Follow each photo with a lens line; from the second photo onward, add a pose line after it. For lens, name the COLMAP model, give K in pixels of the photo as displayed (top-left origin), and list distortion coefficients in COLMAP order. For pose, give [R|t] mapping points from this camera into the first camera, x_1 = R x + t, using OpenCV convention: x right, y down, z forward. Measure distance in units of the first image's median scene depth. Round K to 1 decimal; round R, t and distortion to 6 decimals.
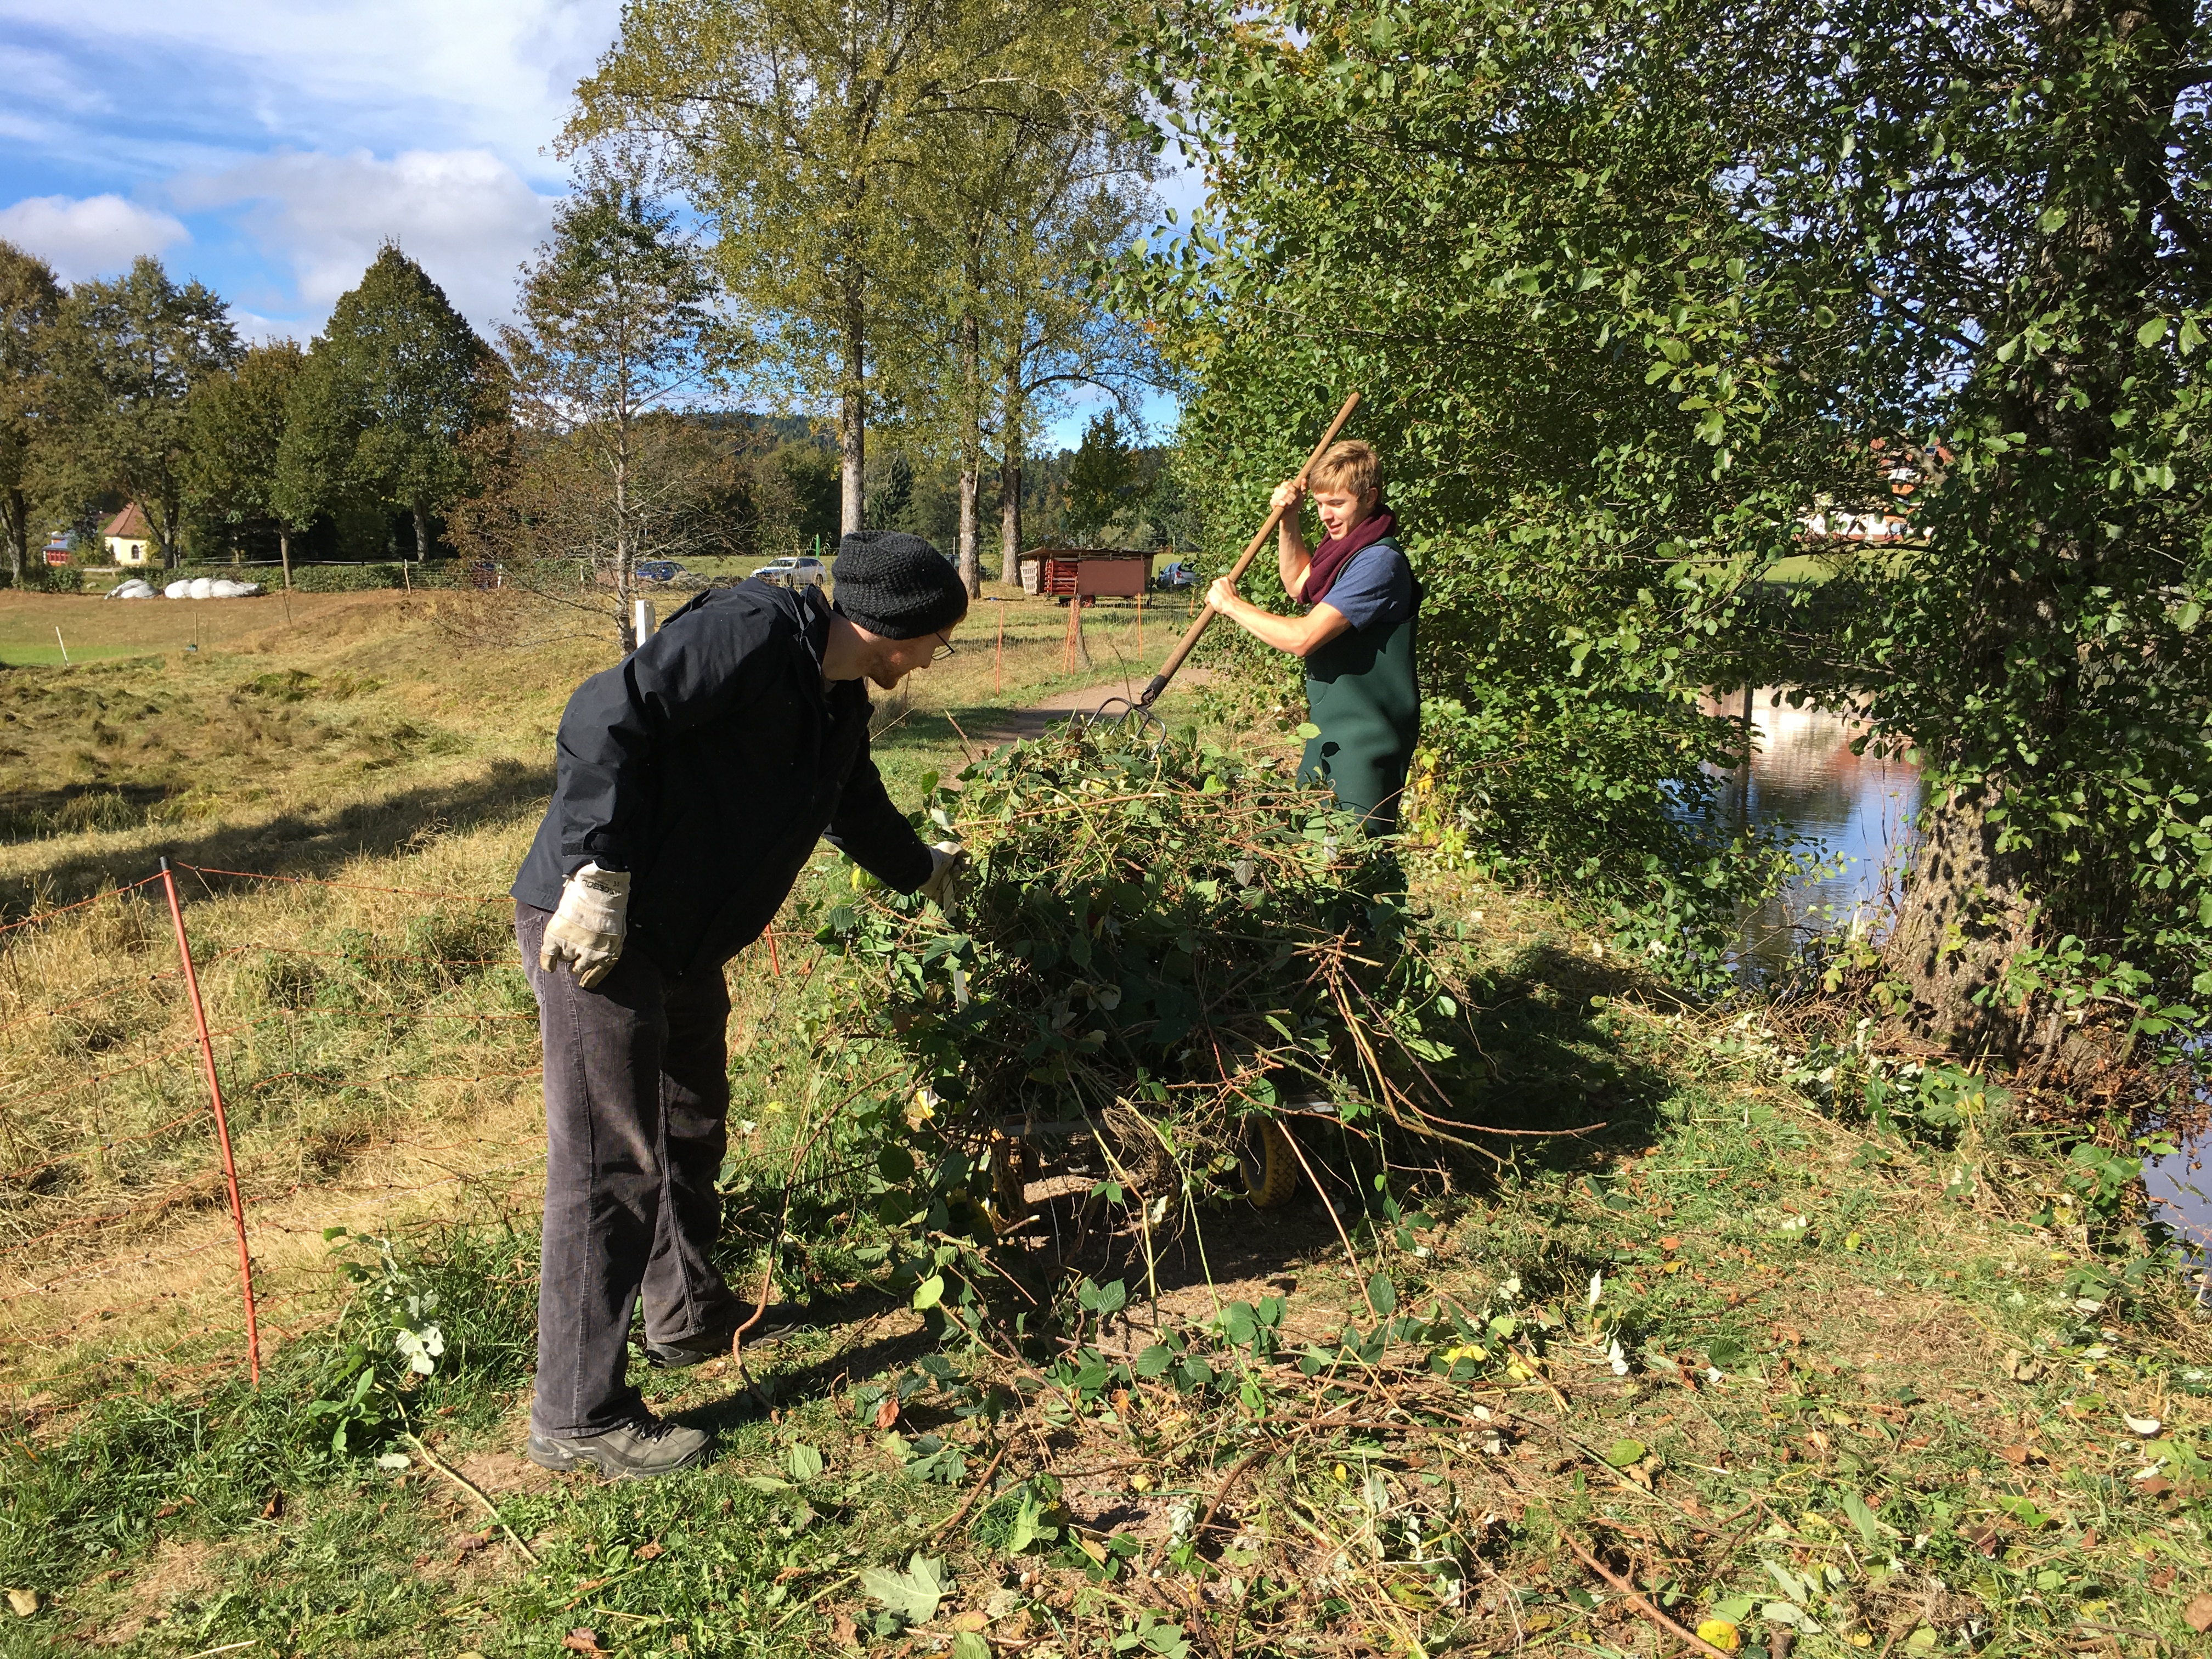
lens RADIAL K [[1870.8, 0, 1122.1], [0, 1870.8, 818.4], [0, 0, 1]] dist [0.015965, 0.000944]
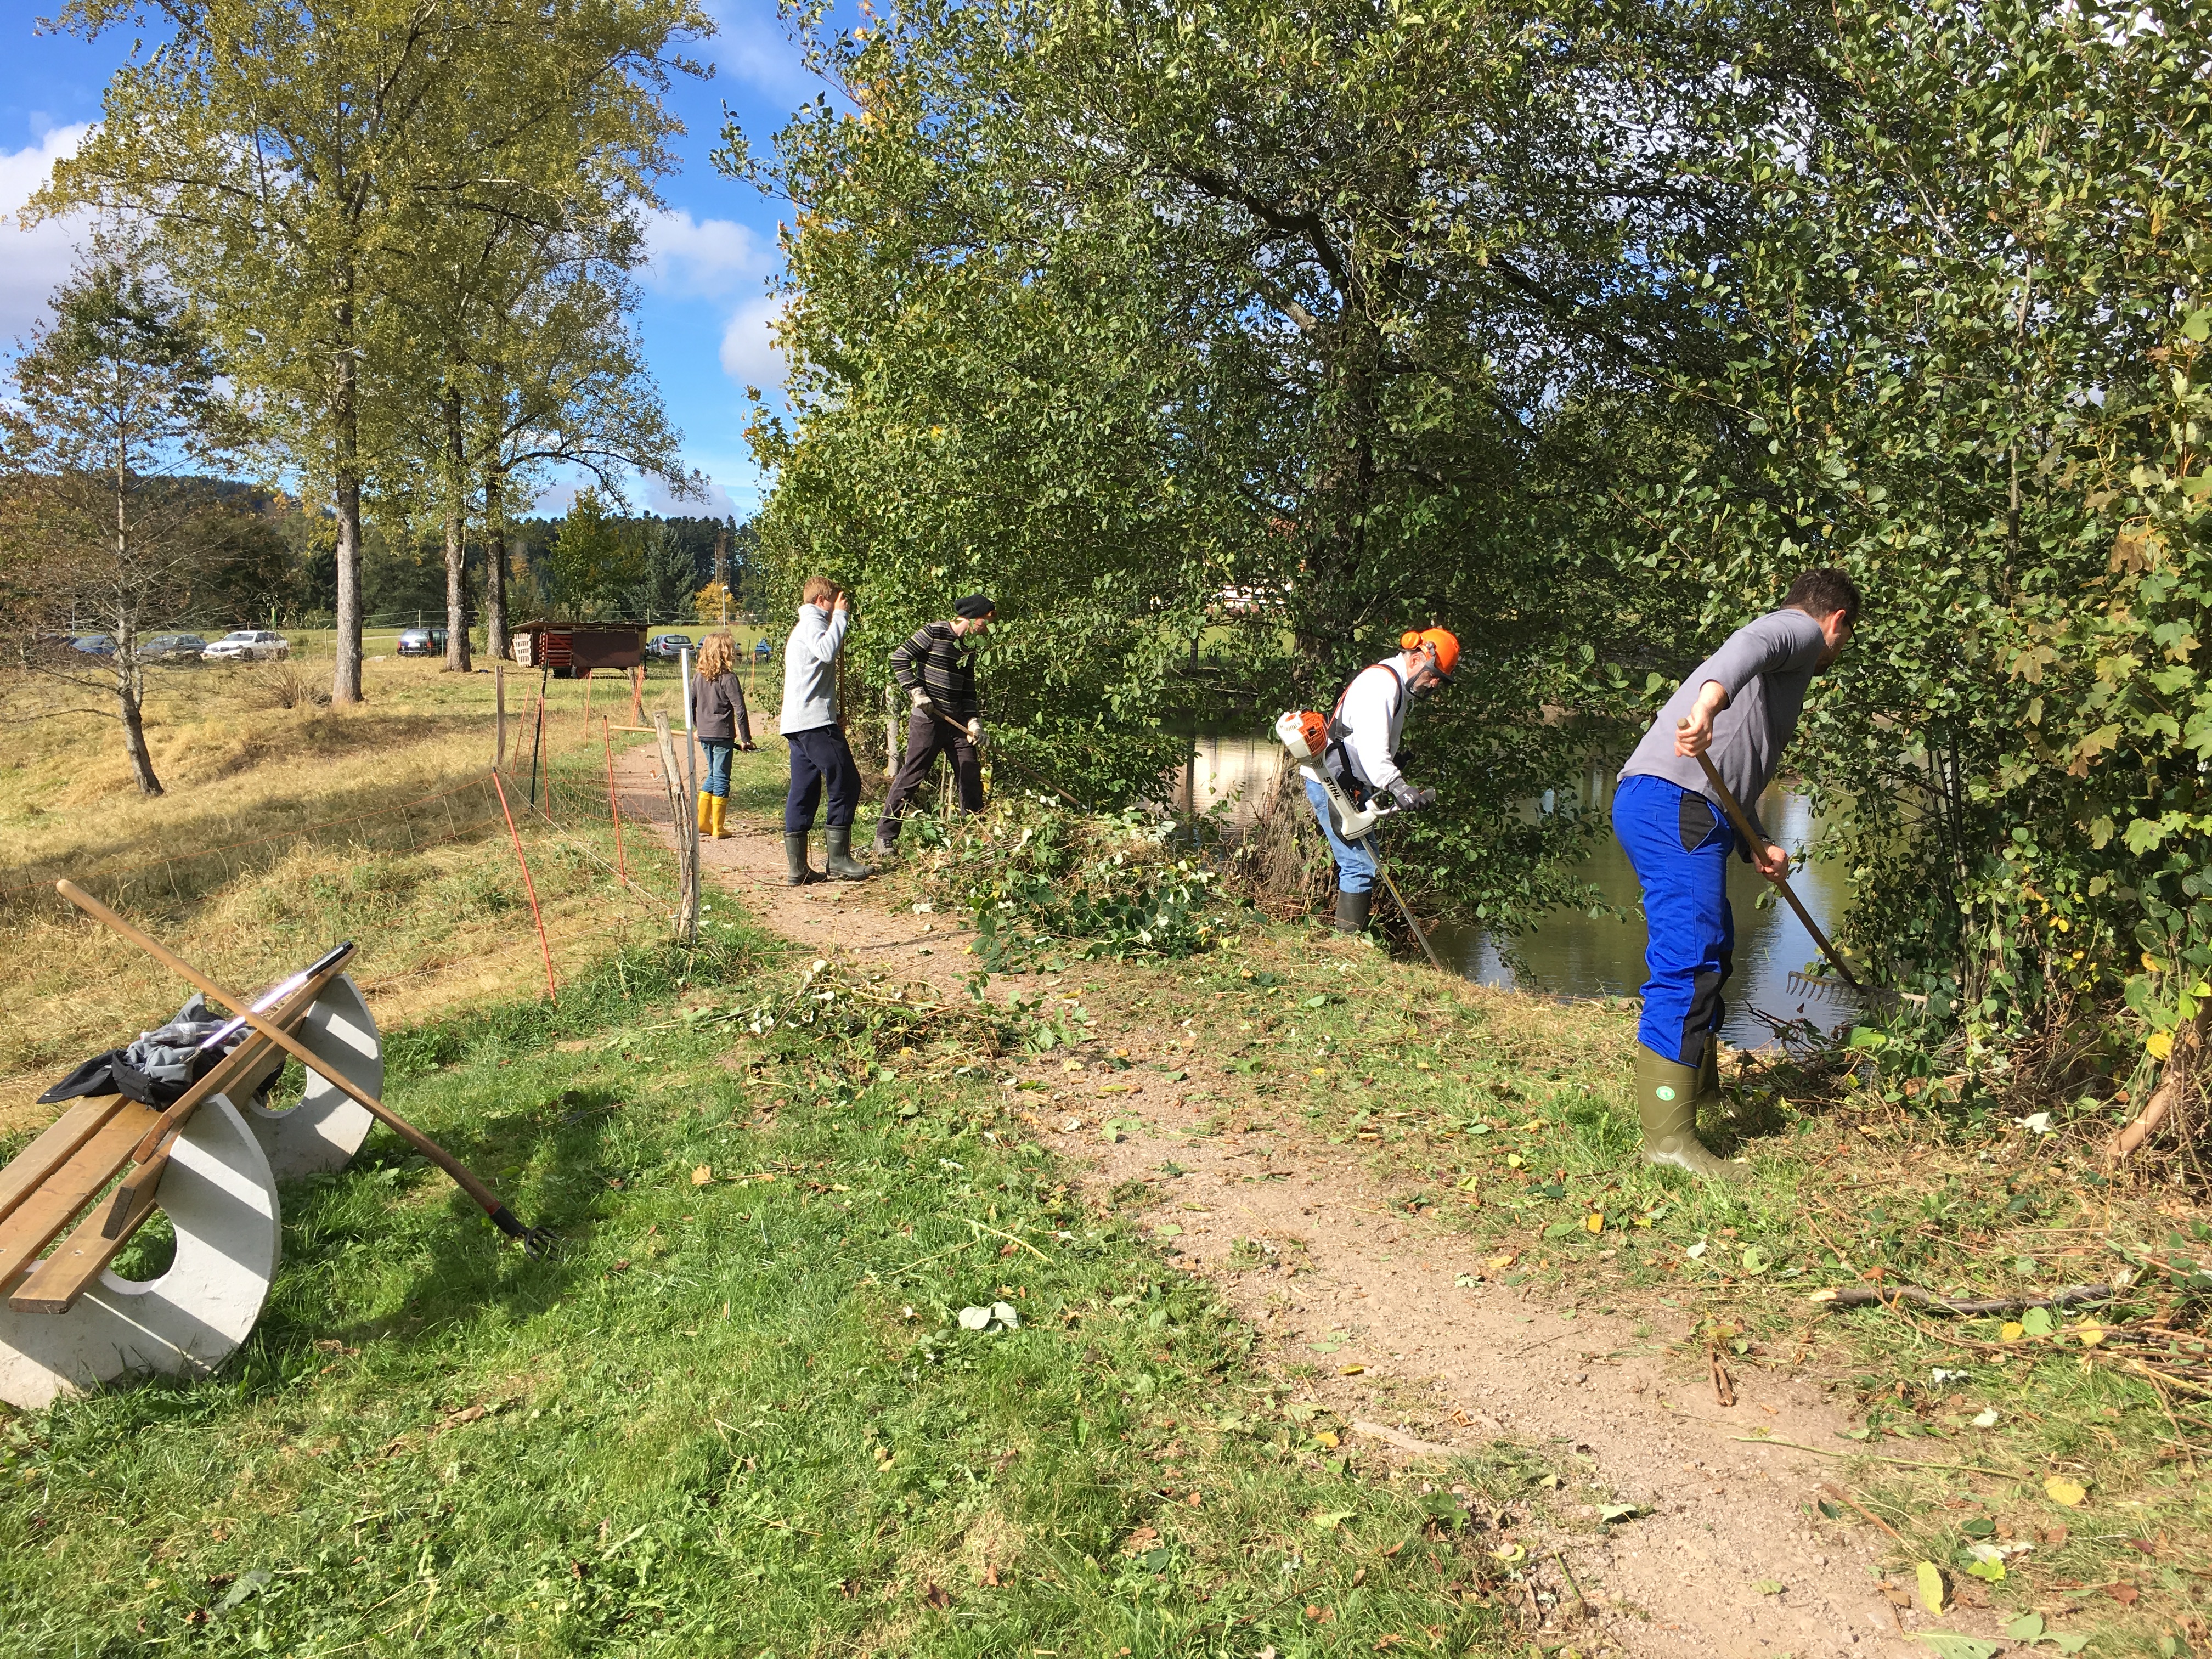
lens RADIAL K [[1870.8, 0, 1112.5], [0, 1870.8, 828.7], [0, 0, 1]] dist [0.015965, 0.000944]
pose [[0.961412, -0.031045, 0.273357, -0.022197], [0.039807, 0.998854, -0.026563, 0.008695], [-0.272219, 0.036419, 0.961546, -0.068987]]
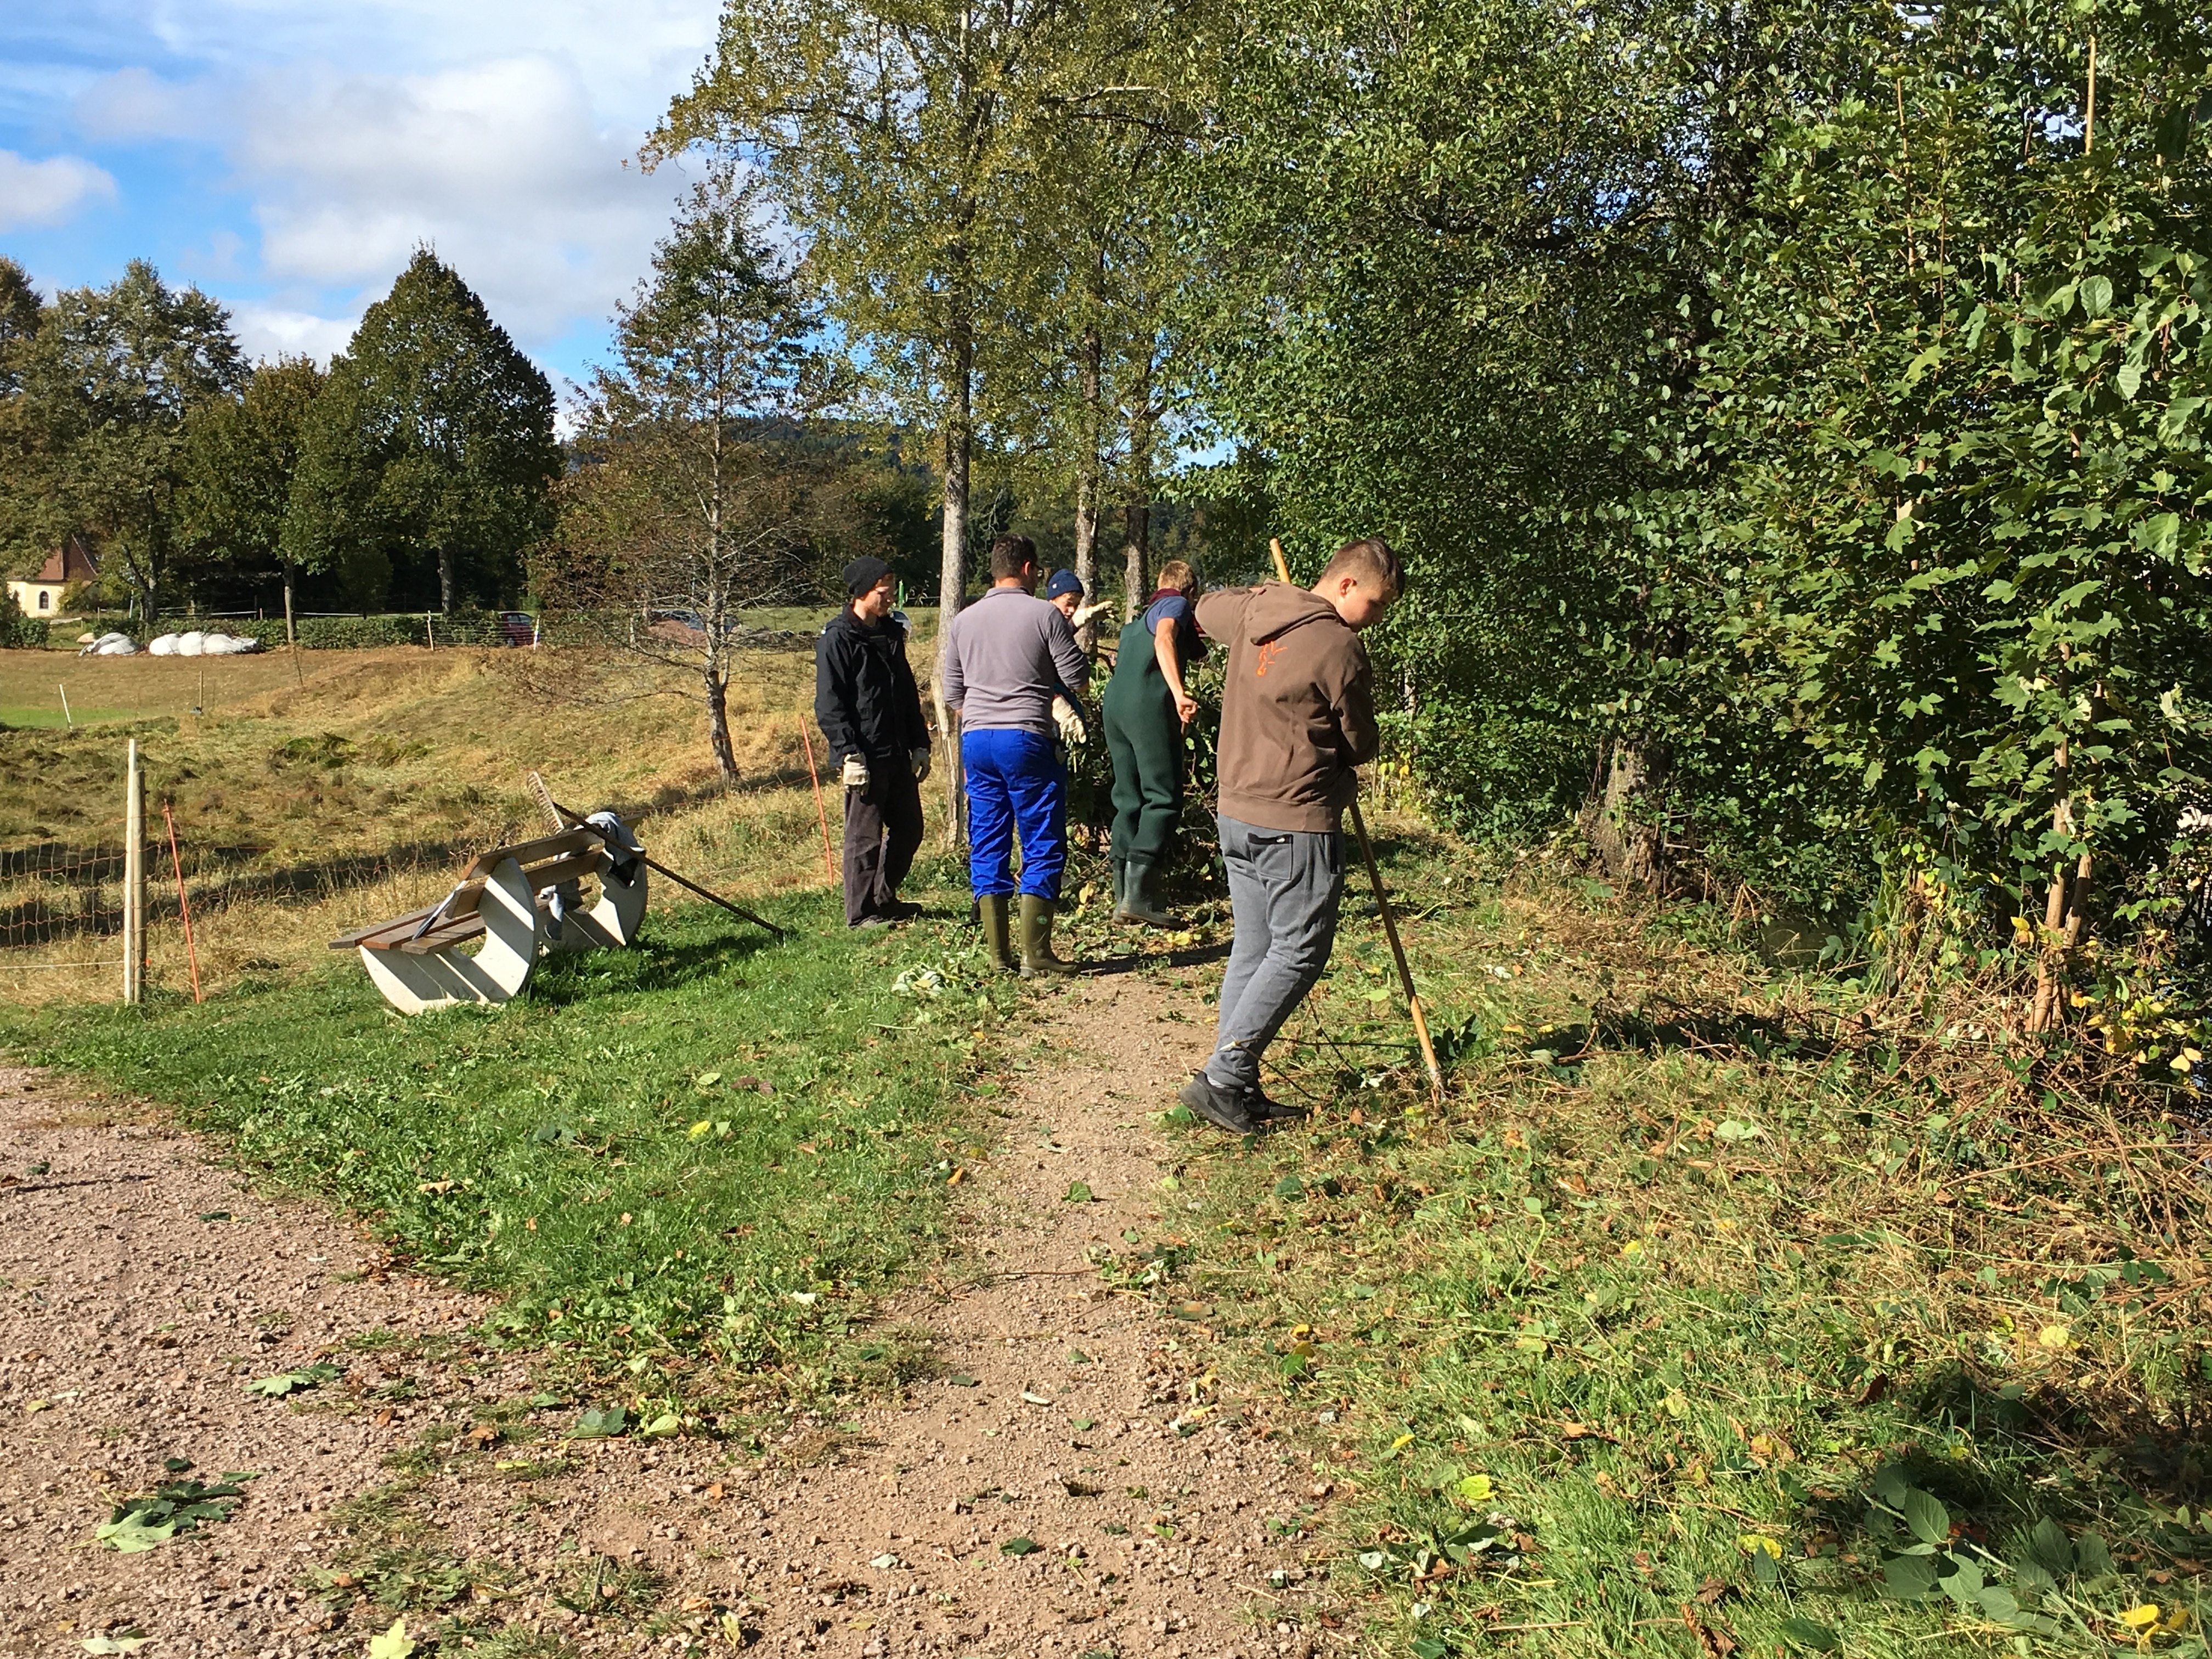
lens RADIAL K [[2540.9, 0, 1099.0], [0, 2540.9, 839.8], [0, 0, 1]] dist [0.085816, 0.000000]
pose [[0.997131, 0.007937, -0.075279, 0.012443], [-0.011553, 0.998794, -0.047719, 0.020618], [0.074810, 0.048452, 0.996020, -0.149425]]
